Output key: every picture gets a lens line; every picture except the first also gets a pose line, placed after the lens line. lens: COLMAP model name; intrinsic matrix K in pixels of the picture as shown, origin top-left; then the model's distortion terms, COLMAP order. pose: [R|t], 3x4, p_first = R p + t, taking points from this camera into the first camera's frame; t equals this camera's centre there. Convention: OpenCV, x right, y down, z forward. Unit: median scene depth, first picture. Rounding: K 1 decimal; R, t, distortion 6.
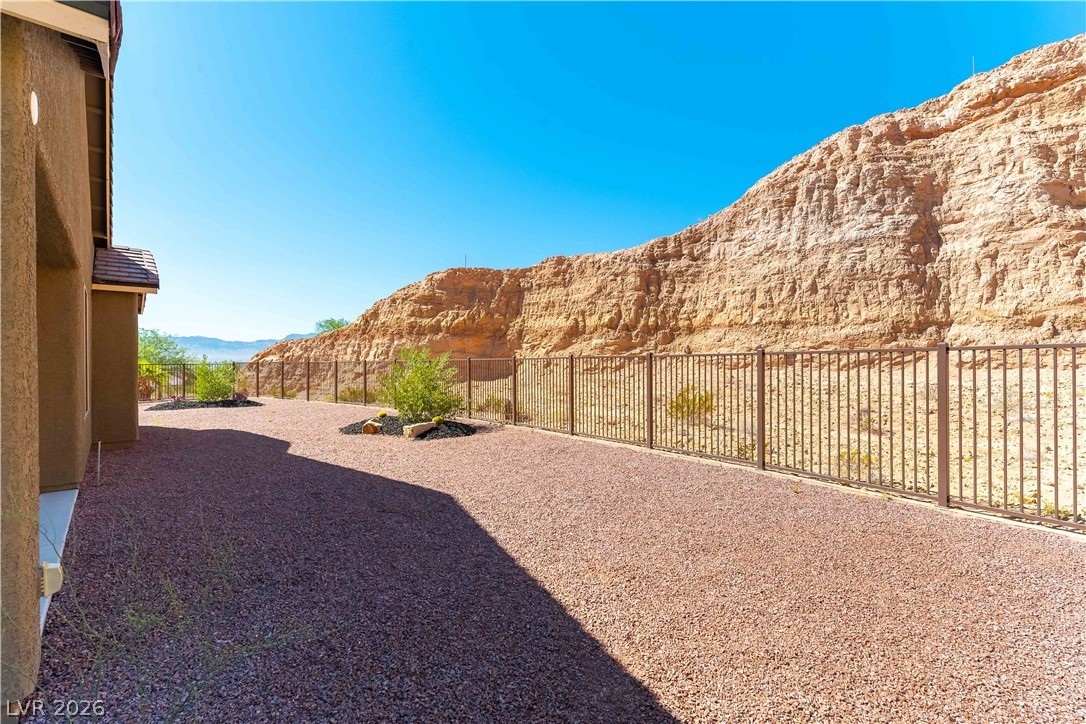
lens RADIAL K [[472.2, 0, 567.4], [0, 472.2, 371.9], [0, 0, 1]] dist [-0.004033, 0.001523]
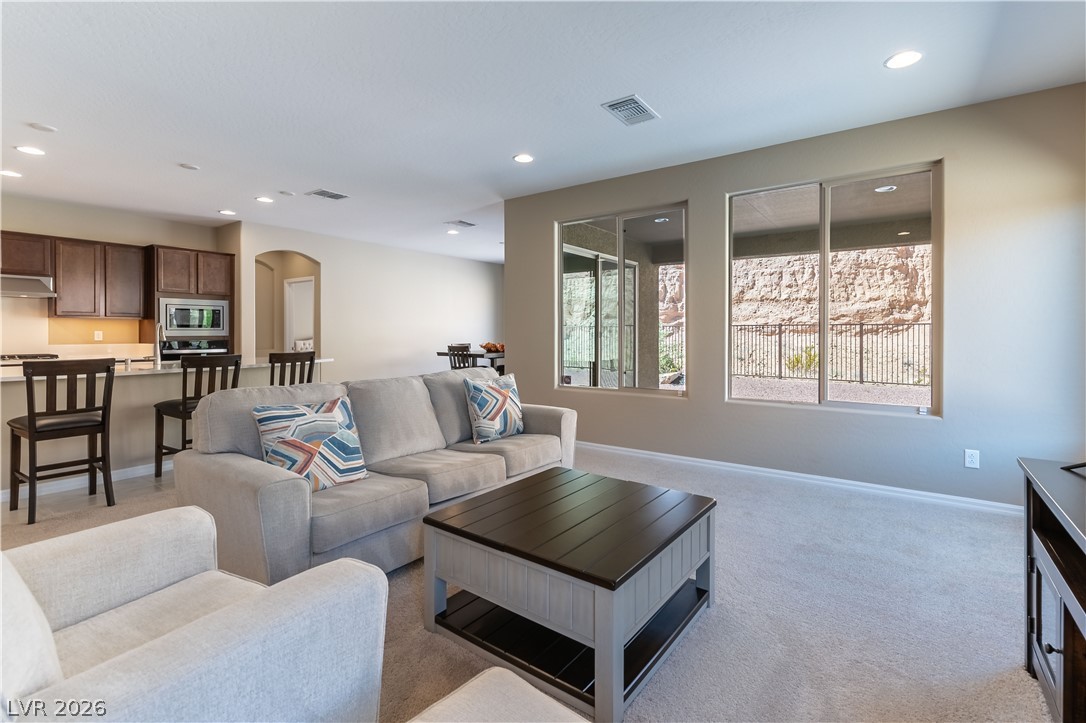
lens RADIAL K [[472.2, 0, 575.6], [0, 472.2, 337.8], [0, 0, 1]] dist [-0.004033, 0.001523]
pose [[0.979812, 0.000400, 0.199920, -0.414735], [-0.000344, 1.000000, -0.000311, 0.001497], [-0.199920, 0.000236, 0.979812, -0.133924]]
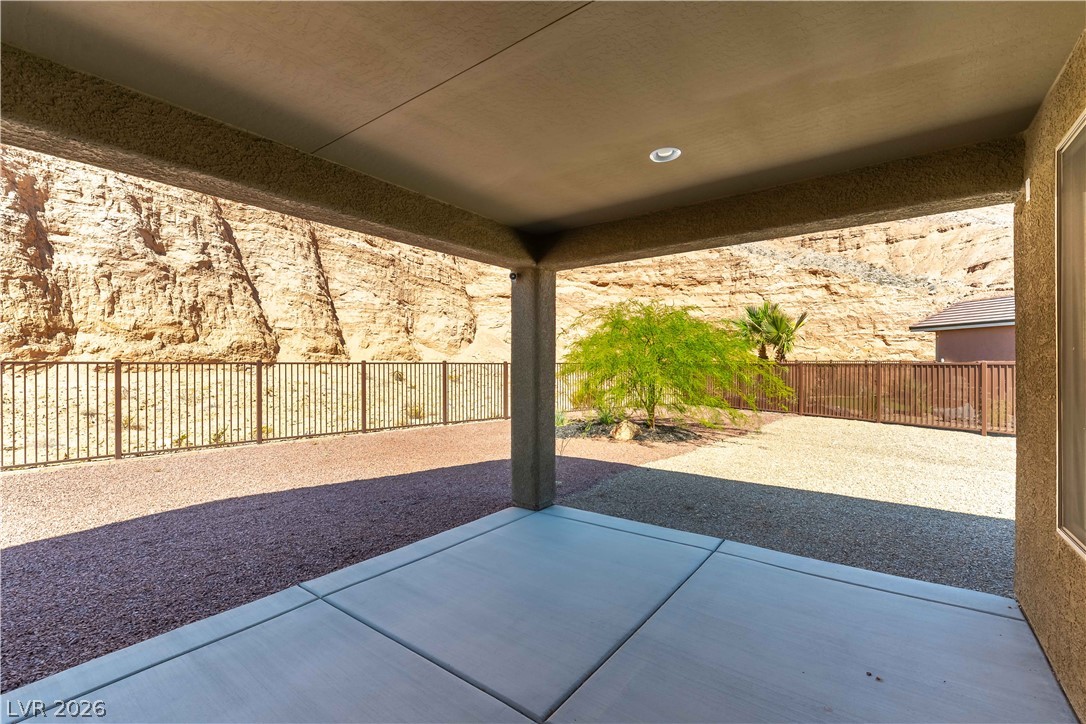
lens RADIAL K [[472.2, 0, 540.4], [0, 472.2, 361.9], [0, 0, 1]] dist [-0.004033, 0.001523]
pose [[-0.164611, 0.010330, 0.986305, -0.363528], [0.015554, 0.999848, -0.007875, -0.006776], [-0.986236, 0.014045, -0.164746, 0.114995]]
